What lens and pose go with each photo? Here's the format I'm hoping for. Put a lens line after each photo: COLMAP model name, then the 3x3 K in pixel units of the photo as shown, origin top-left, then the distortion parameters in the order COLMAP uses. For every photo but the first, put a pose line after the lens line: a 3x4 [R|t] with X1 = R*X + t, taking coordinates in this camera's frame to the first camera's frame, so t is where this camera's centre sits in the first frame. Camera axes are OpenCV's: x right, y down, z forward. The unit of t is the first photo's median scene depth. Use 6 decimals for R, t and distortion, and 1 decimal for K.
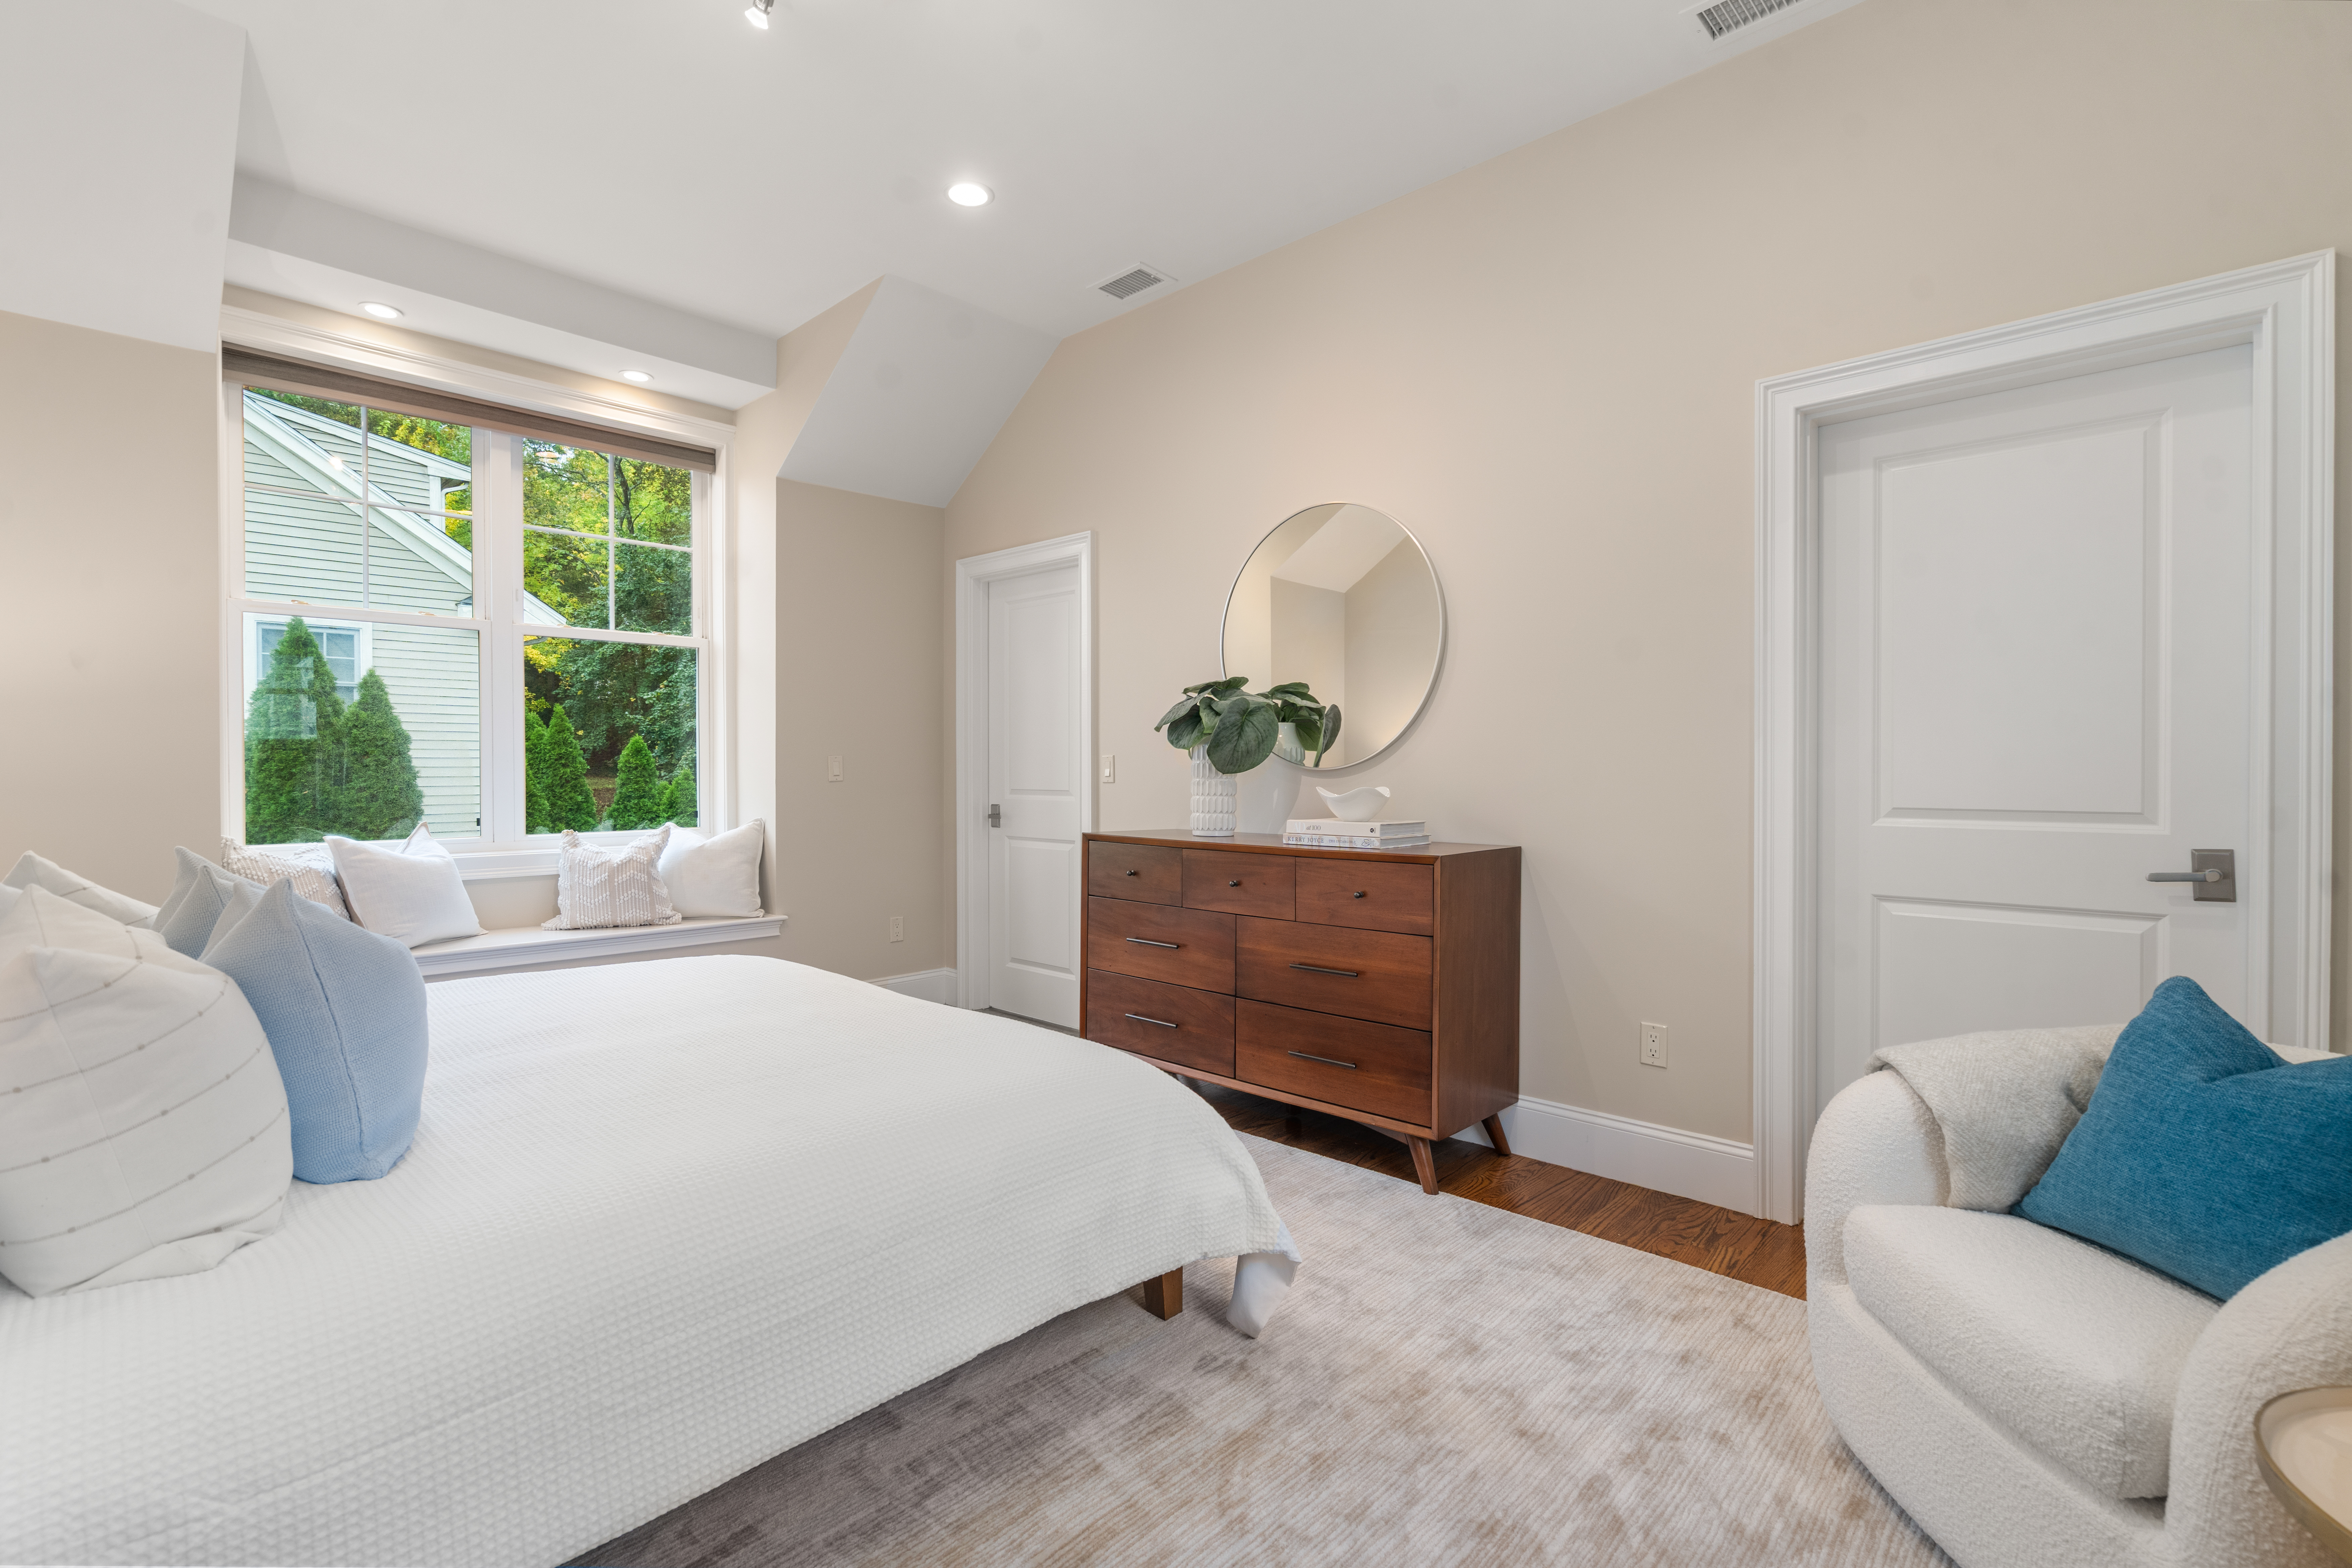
lens RADIAL K [[1048.7, 0, 1176.0], [0, 1048.7, 784.0], [0, 0, 1]] dist [-0.000058, -0.000094]
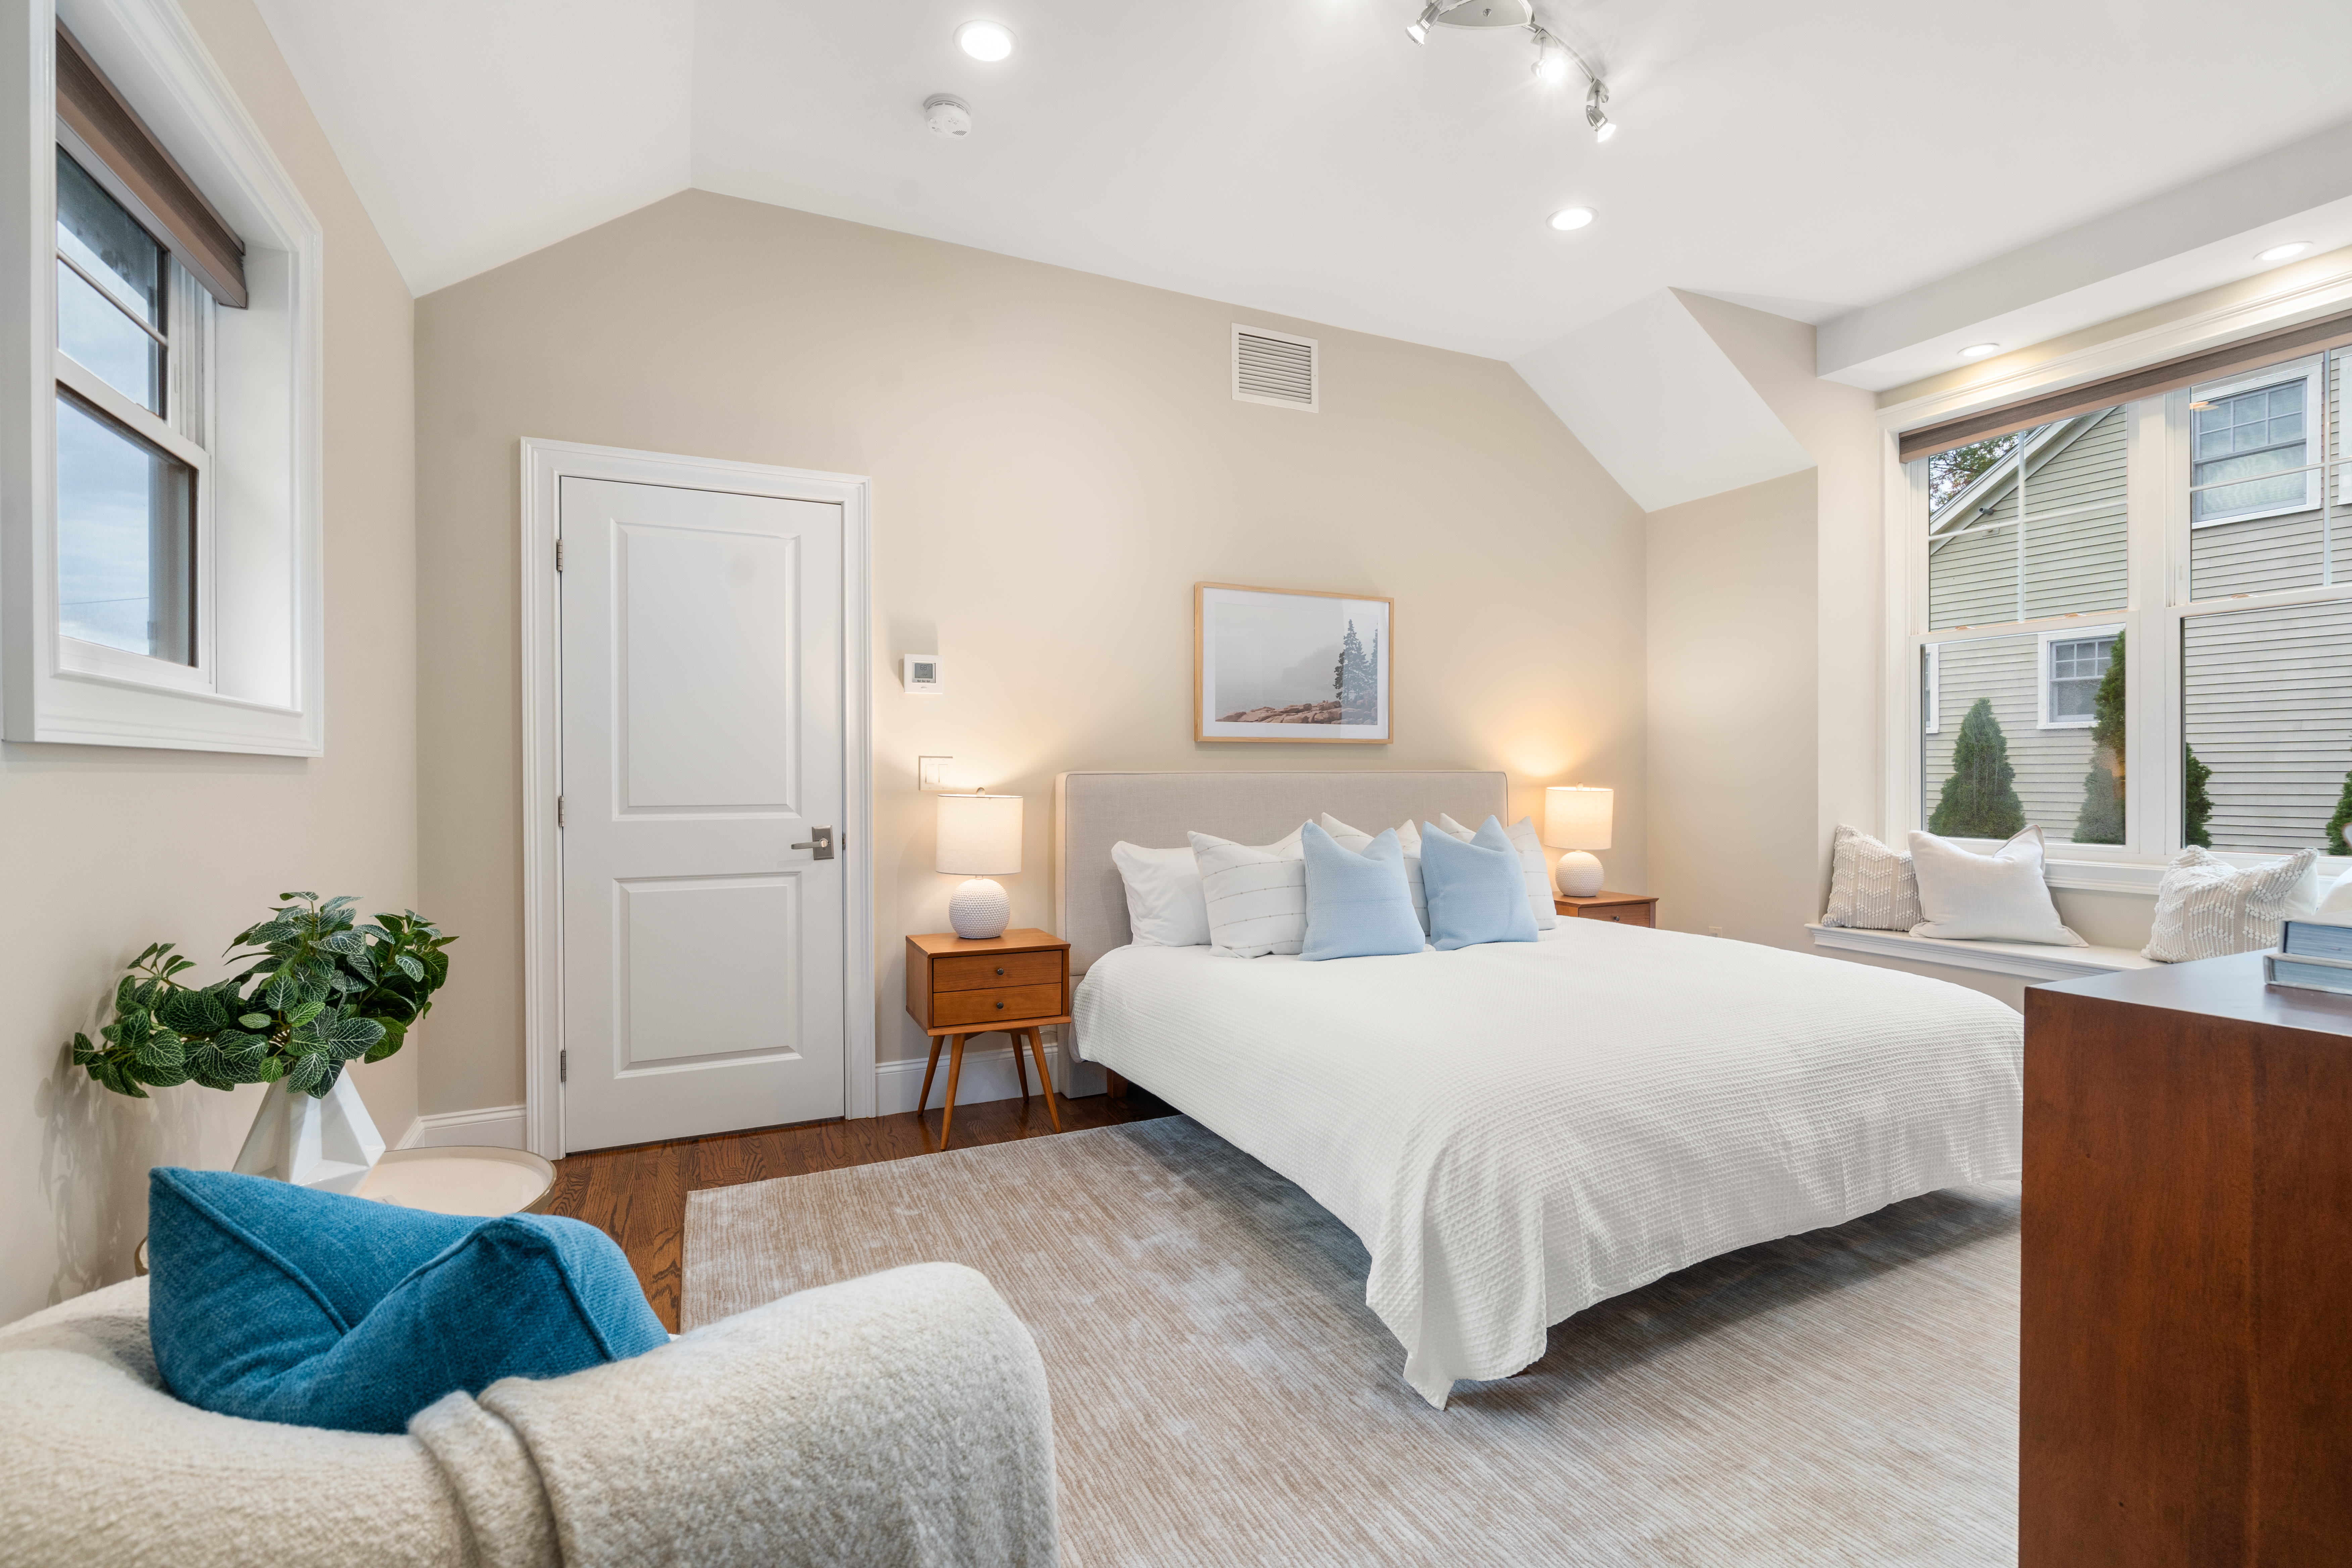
lens RADIAL K [[1089.6, 0, 1189.9], [0, 1089.6, 771.6], [0, 0, 1]] dist [-0.002222, -0.000334]
pose [[-0.359268, -0.002113, -0.933232, 0.575740], [-0.009802, 0.999951, 0.001510, -0.009183], [0.933183, 0.009690, -0.359271, 0.635220]]
